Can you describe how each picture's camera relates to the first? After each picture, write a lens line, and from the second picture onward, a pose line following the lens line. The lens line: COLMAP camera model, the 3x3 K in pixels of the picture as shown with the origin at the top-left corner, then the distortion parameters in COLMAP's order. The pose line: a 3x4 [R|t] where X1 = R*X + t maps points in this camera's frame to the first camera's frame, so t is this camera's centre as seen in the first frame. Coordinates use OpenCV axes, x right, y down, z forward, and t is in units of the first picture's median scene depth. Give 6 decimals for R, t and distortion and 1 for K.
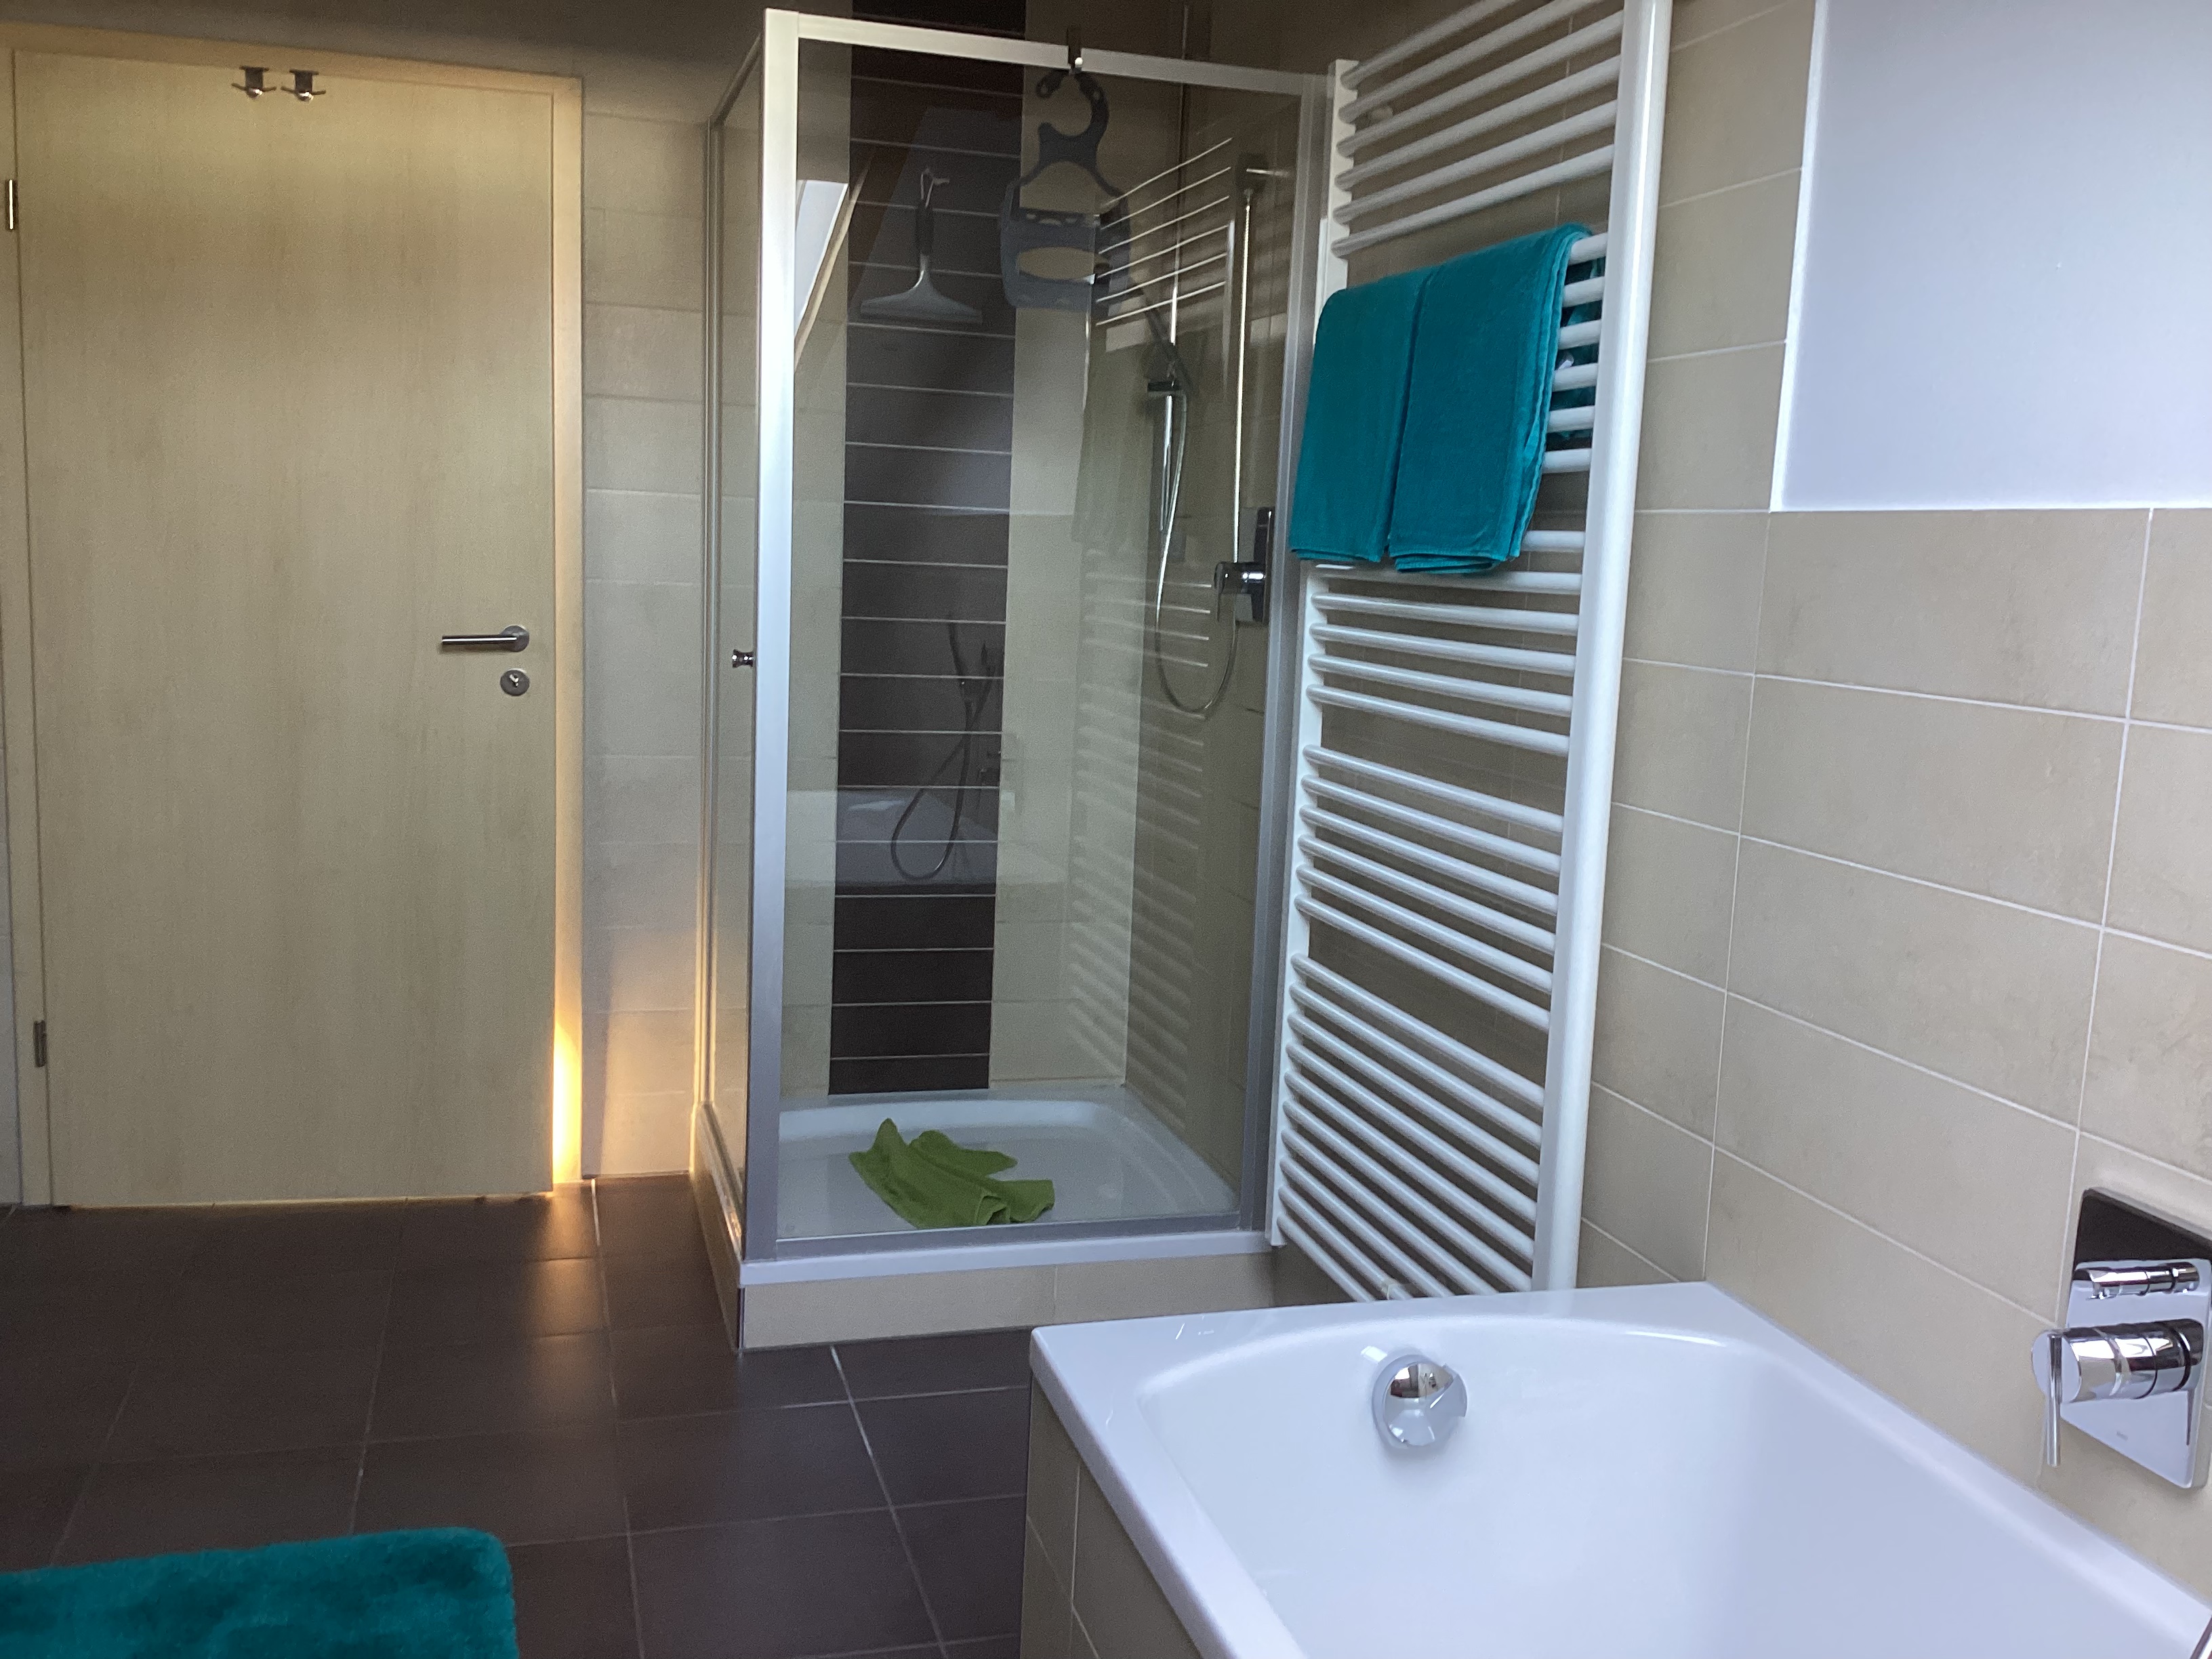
lens RADIAL K [[1999.0, 0, 1116.5], [0, 1999.0, 822.1], [0, 0, 1]] dist [0.137883, -0.266087]
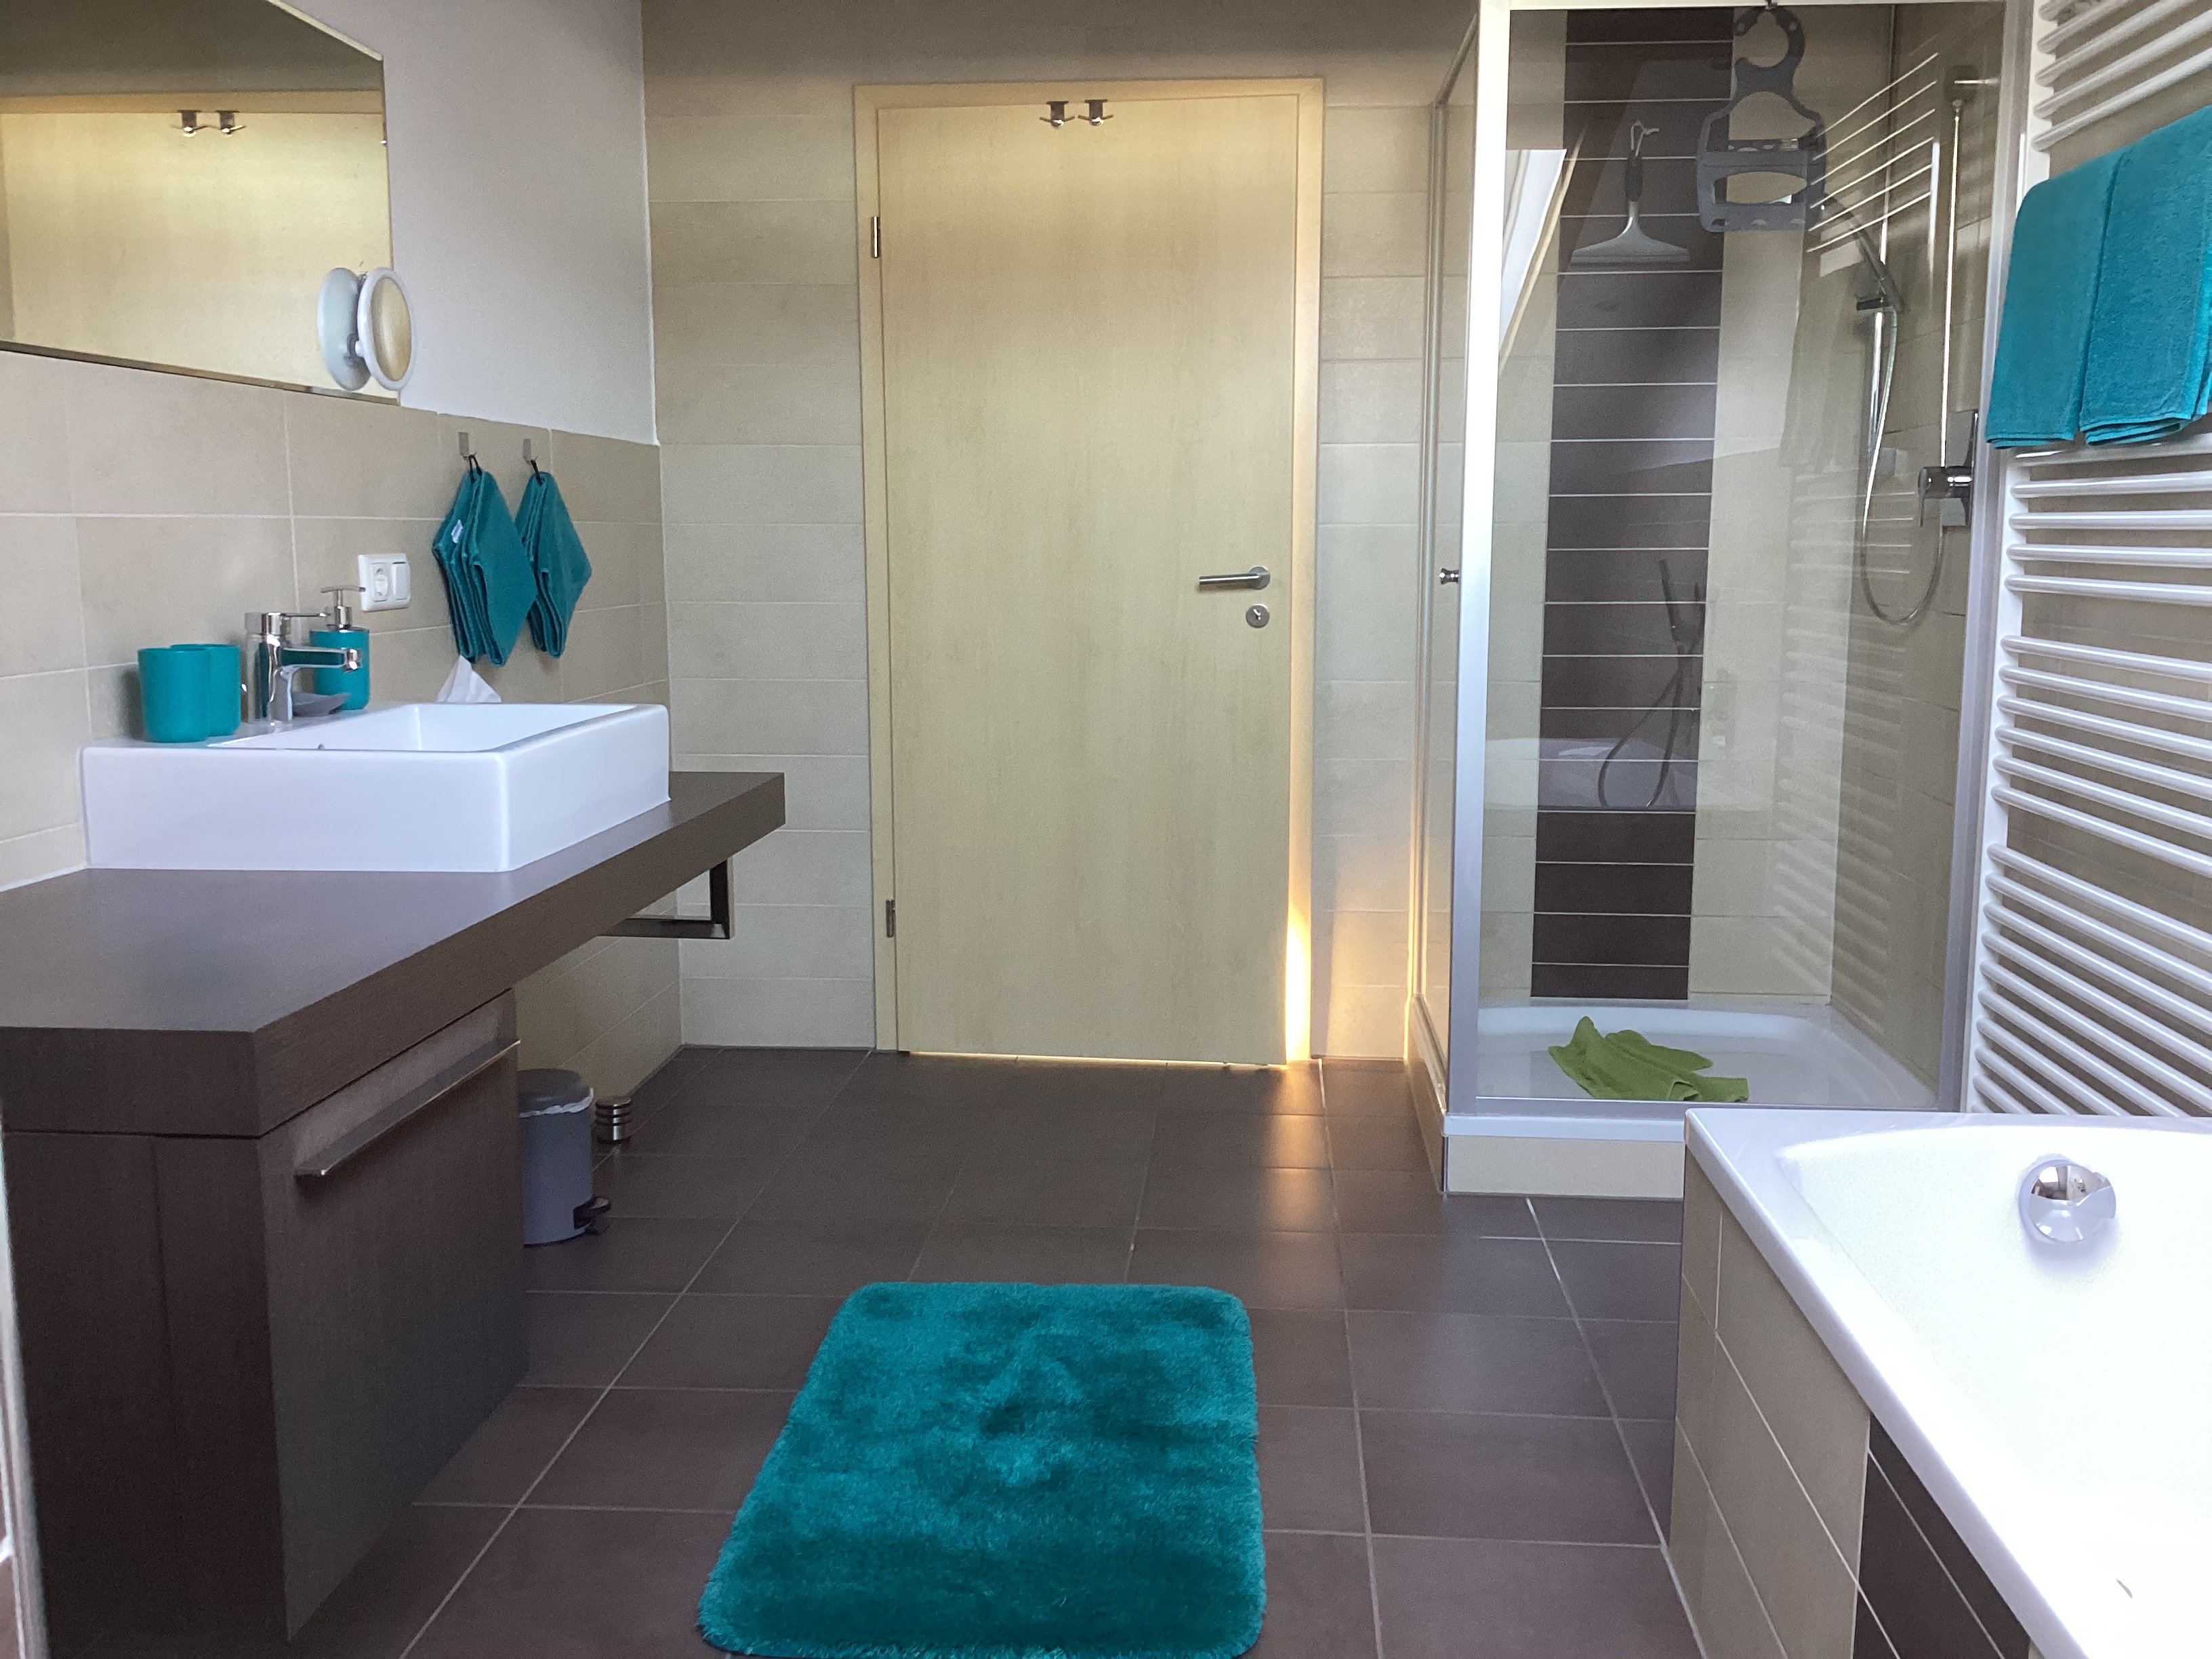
lens RADIAL K [[2013.5, 0, 1106.0], [0, 2013.5, 829.5], [0, 0, 1]] dist [0.124770, -0.197357]
pose [[0.934078, 0.009928, -0.356932, 0.033262], [-0.010034, 0.999948, 0.001556, 0.051194], [0.356929, 0.002128, 0.934129, -0.104793]]
